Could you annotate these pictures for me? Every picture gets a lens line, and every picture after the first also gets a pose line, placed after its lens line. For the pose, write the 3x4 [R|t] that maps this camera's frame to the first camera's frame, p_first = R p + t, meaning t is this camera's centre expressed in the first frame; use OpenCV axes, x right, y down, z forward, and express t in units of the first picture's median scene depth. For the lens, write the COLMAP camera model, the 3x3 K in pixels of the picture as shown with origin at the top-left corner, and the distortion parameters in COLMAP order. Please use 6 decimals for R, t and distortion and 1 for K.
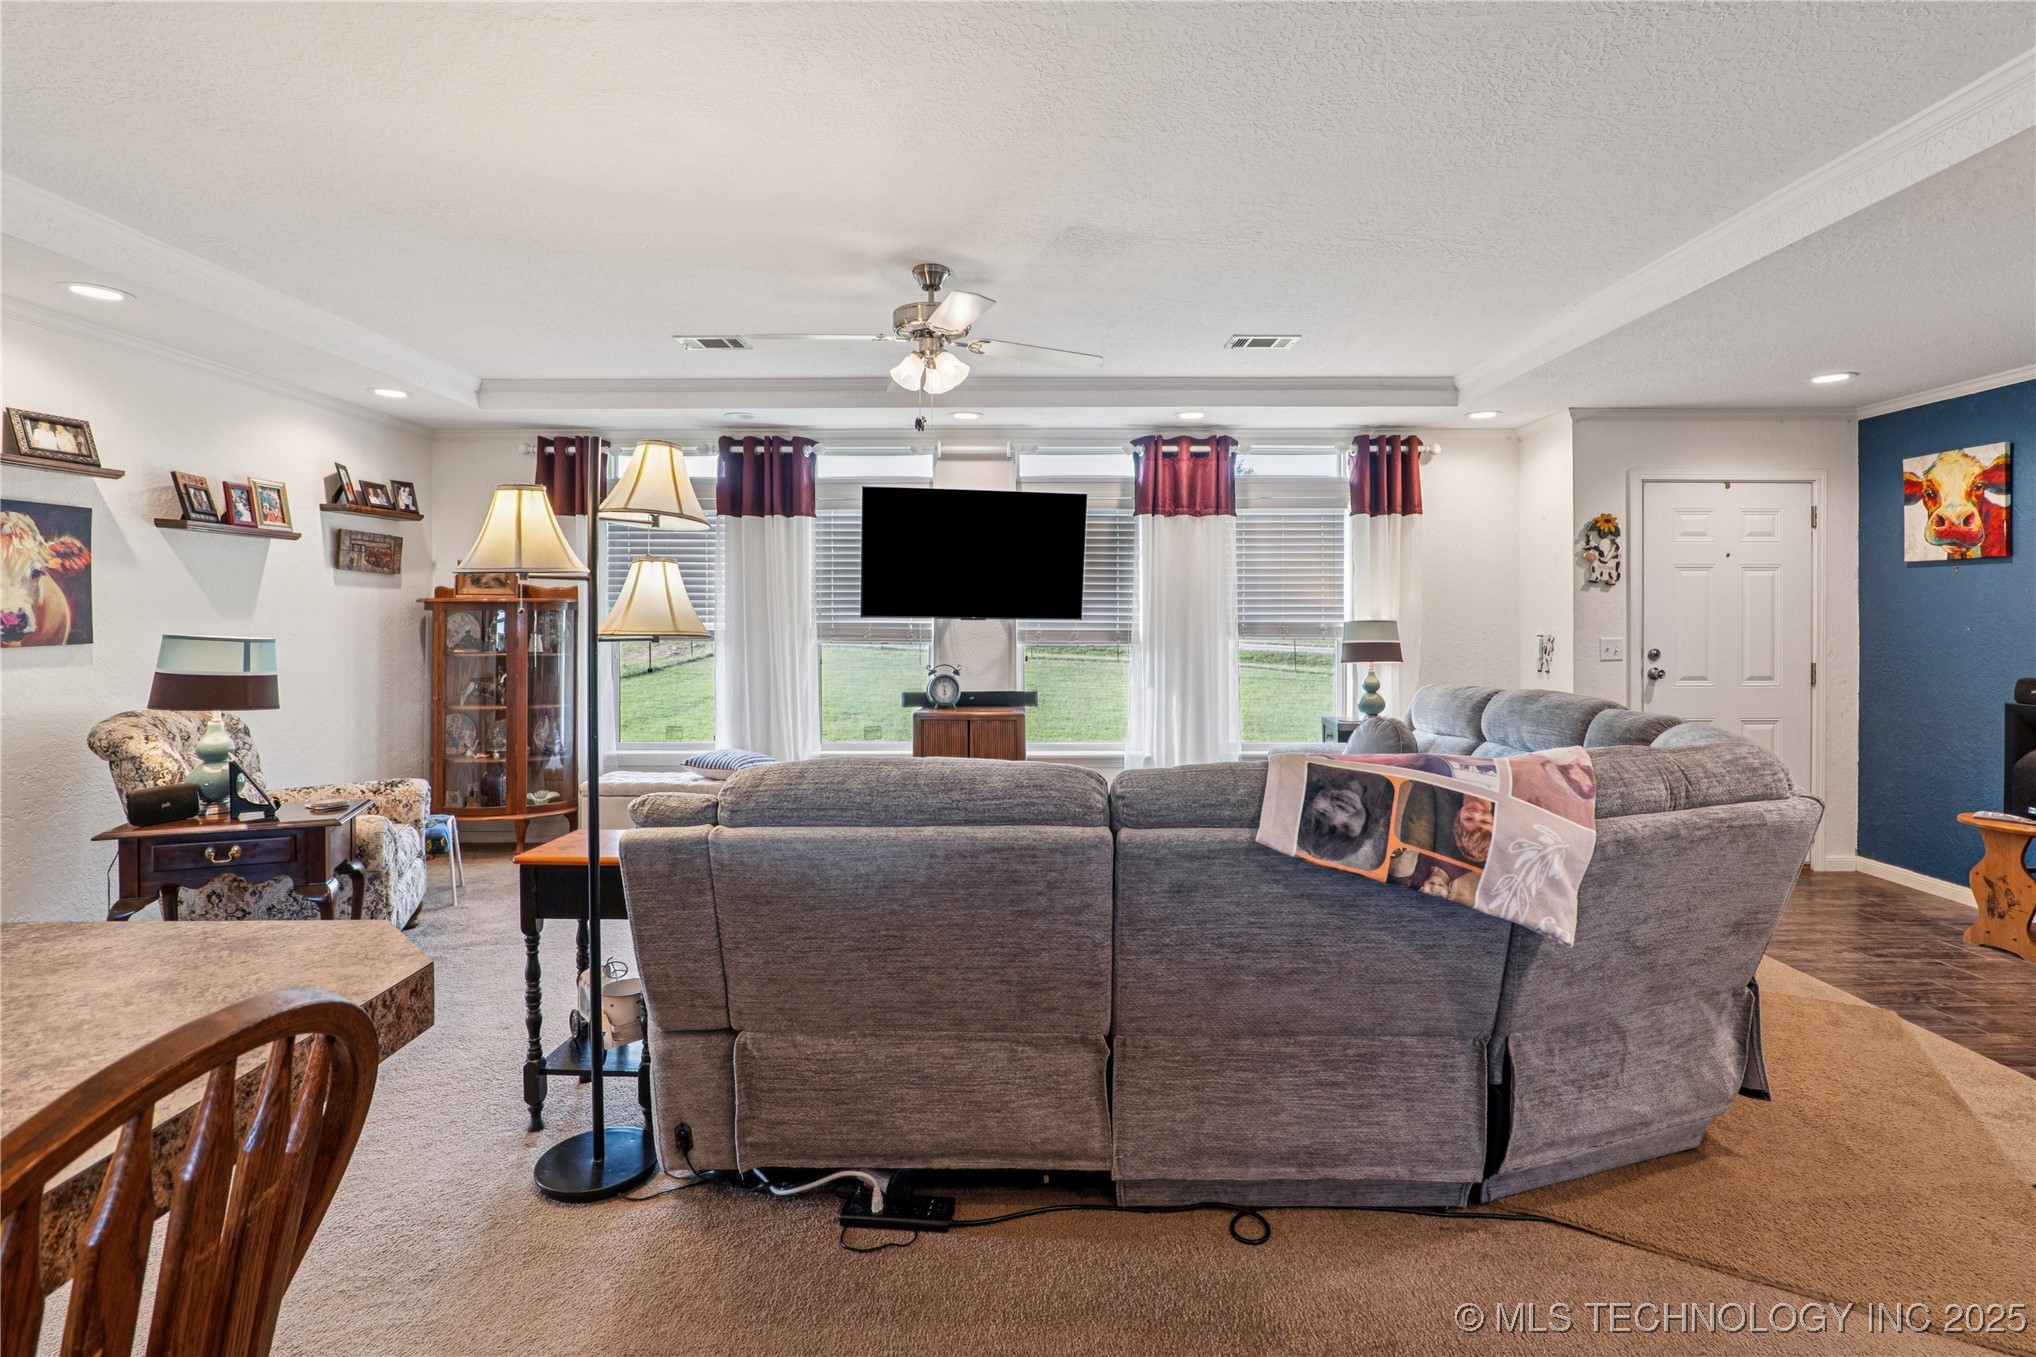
lens RADIAL K [[958.9, 0, 1040.7], [0, 958.9, 620.1], [0, 0, 1]] dist [-0.023203, 0.006251]
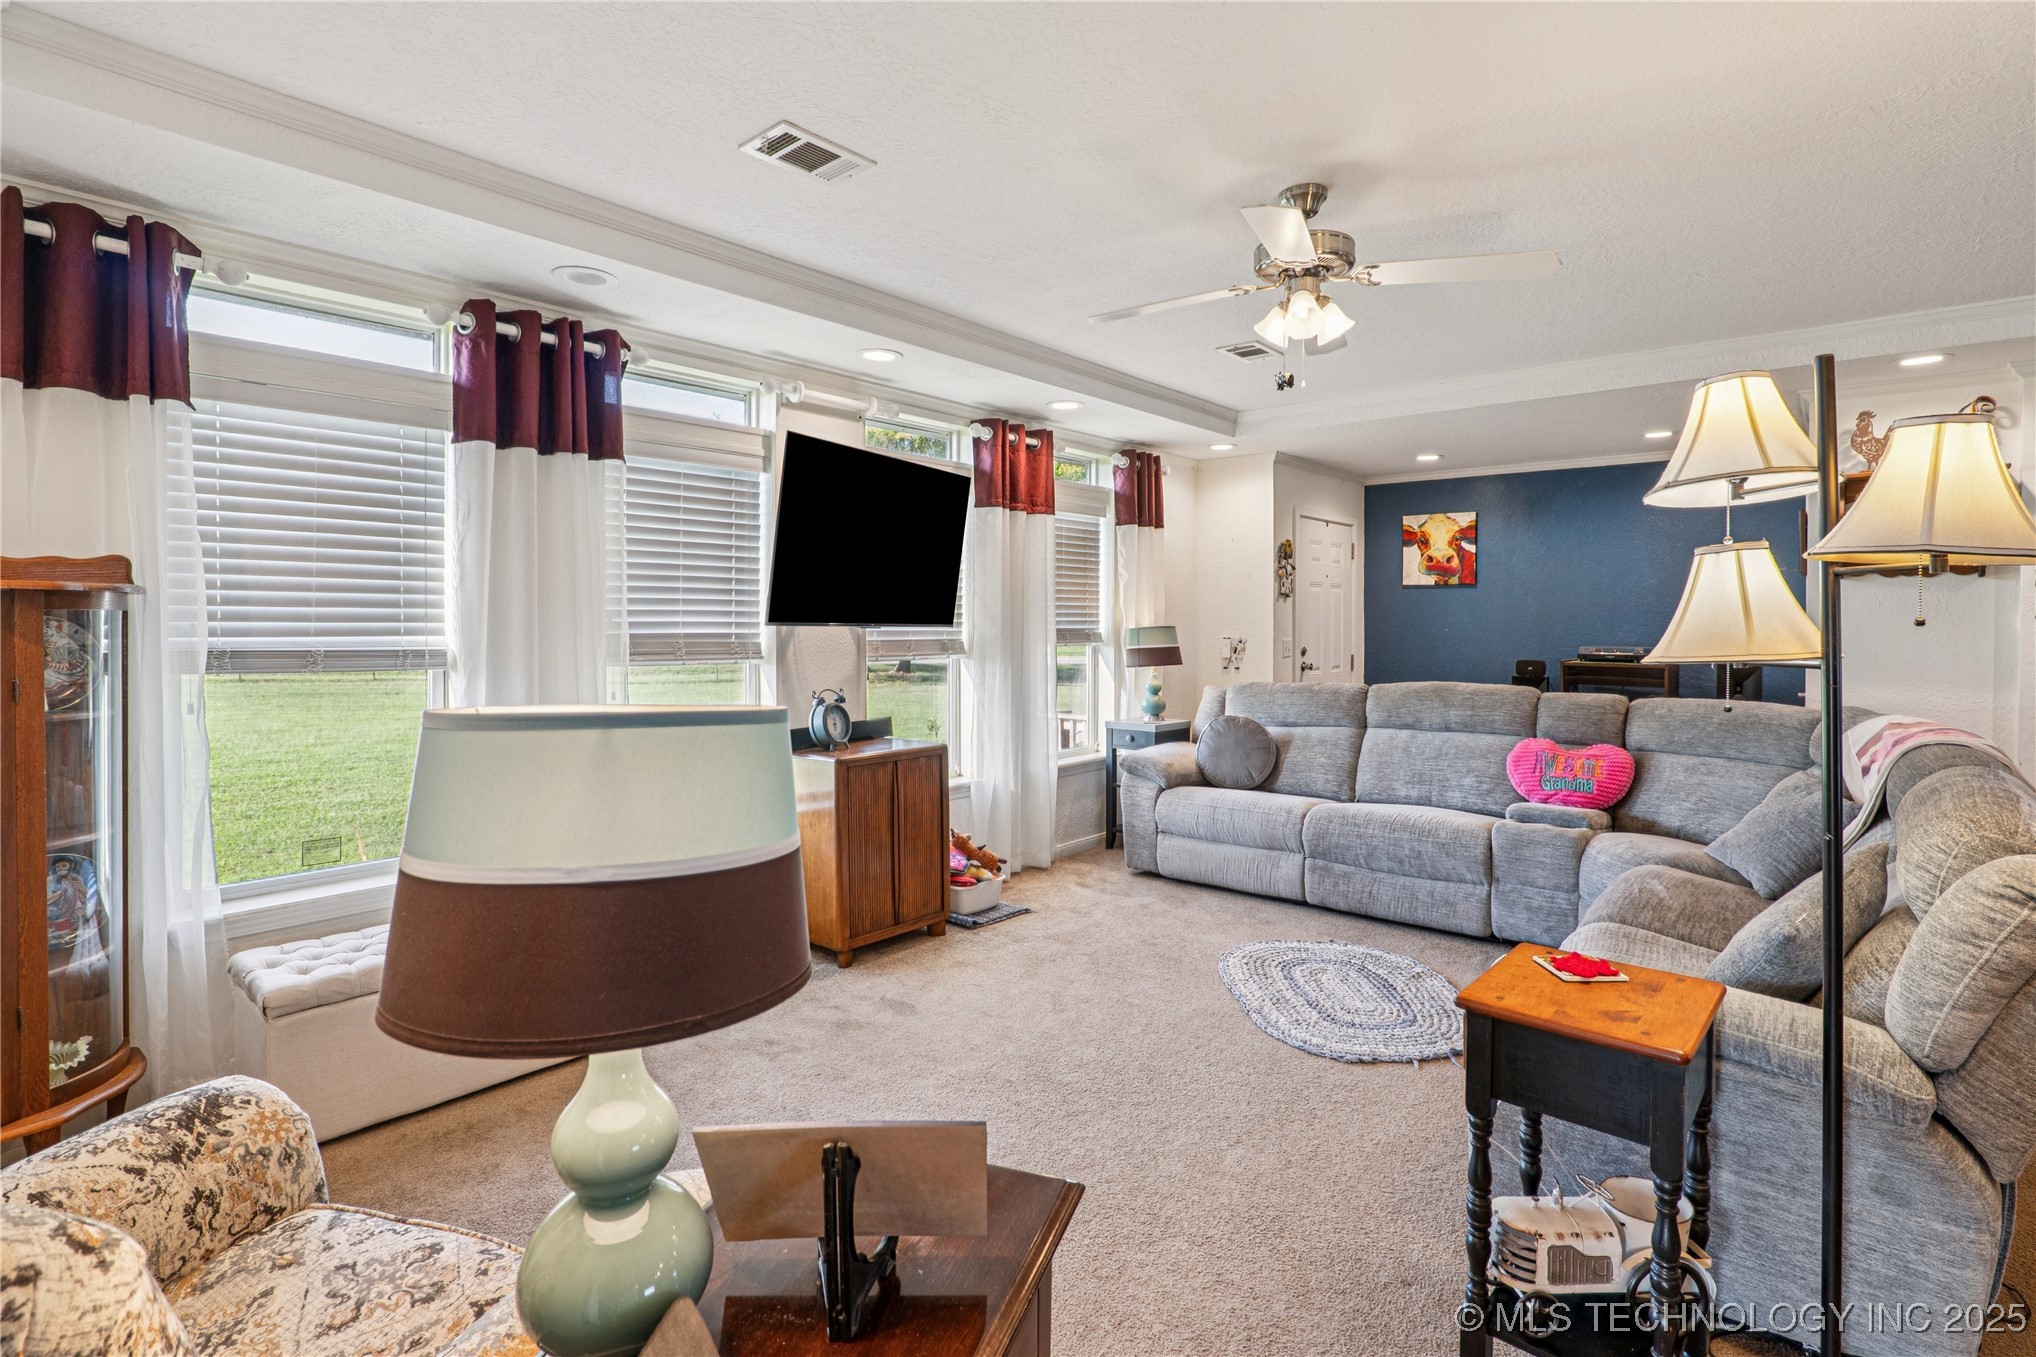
lens RADIAL K [[958.9, 0, 1069.2], [0, 958.9, 625.1], [0, 0, 1]] dist [-0.023203, 0.006251]
pose [[0.654600, -0.003124, 0.755969, -0.534307], [0.006008, 0.999981, -0.001070, -0.000323], [-0.755952, 0.005243, 0.654607, 0.386530]]
